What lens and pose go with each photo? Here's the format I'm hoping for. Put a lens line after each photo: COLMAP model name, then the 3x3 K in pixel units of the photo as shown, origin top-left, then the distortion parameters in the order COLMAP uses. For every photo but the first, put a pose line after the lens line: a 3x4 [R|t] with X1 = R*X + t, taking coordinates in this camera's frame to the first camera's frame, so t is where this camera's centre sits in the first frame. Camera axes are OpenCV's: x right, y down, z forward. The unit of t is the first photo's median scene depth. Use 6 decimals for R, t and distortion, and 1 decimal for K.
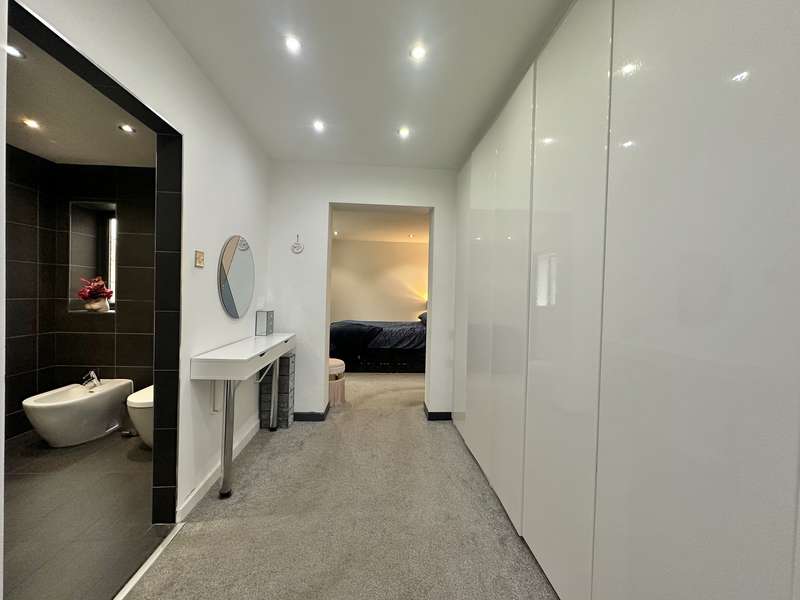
lens RADIAL K [[319.5, 0, 400.0], [0, 319.5, 300.0], [0, 0, 1]] dist [0.000248, 0.000075]
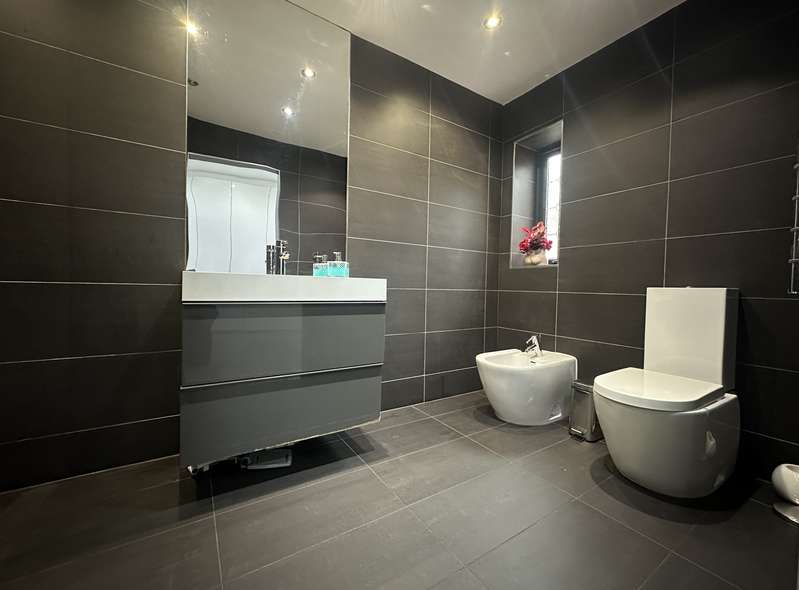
lens RADIAL K [[322.4, 0, 399.5], [0, 322.4, 295.0], [0, 0, 1]] dist [-0.000364, -0.000030]
pose [[0.484825, 0.003875, -0.874602, -0.426811], [-0.026994, 0.999580, -0.010536, 0.137904], [0.874194, 0.028717, 0.484726, 0.319075]]
